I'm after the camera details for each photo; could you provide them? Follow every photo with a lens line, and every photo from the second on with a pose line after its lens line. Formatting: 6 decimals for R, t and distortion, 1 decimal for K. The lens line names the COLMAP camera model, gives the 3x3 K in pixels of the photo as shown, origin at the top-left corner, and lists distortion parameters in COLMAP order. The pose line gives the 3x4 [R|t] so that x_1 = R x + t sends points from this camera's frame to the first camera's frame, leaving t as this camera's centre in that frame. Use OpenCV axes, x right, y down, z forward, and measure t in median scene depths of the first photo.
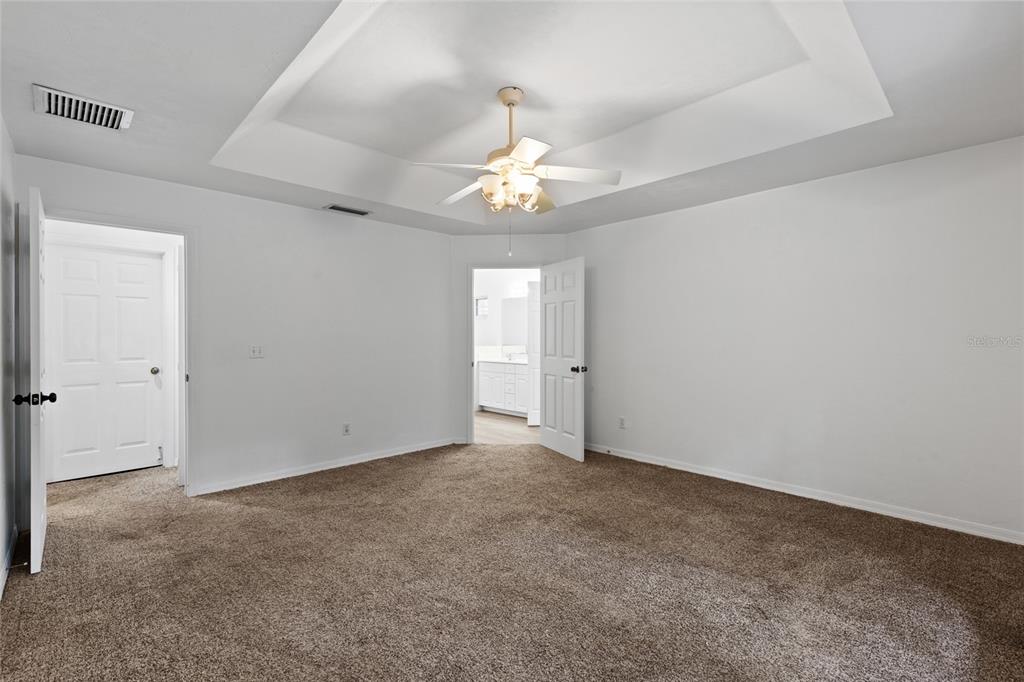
lens RADIAL K [[463.5, 0, 511.7], [0, 463.5, 336.5], [0, 0, 1]] dist [0.007743, -0.000204]
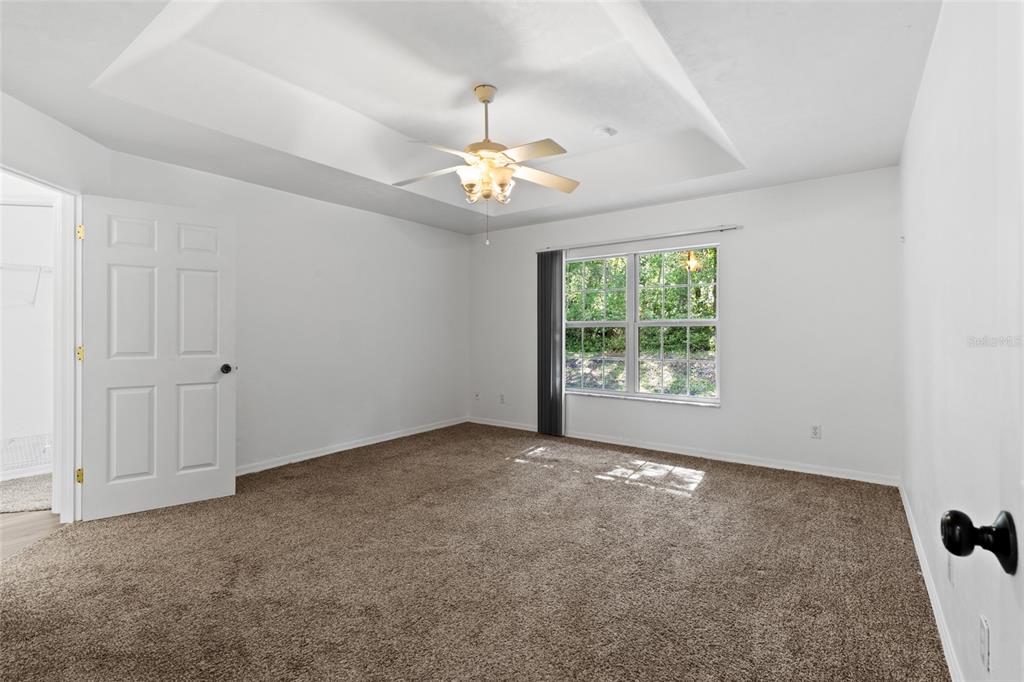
lens RADIAL K [[463.5, 0, 511.2], [0, 463.5, 339.4], [0, 0, 1]] dist [0.007743, -0.000204]
pose [[-0.177550, -0.016353, 0.983976, -0.764109], [0.004887, 0.999835, 0.017499, 0.014773], [-0.984100, 0.007916, -0.177440, 0.817884]]
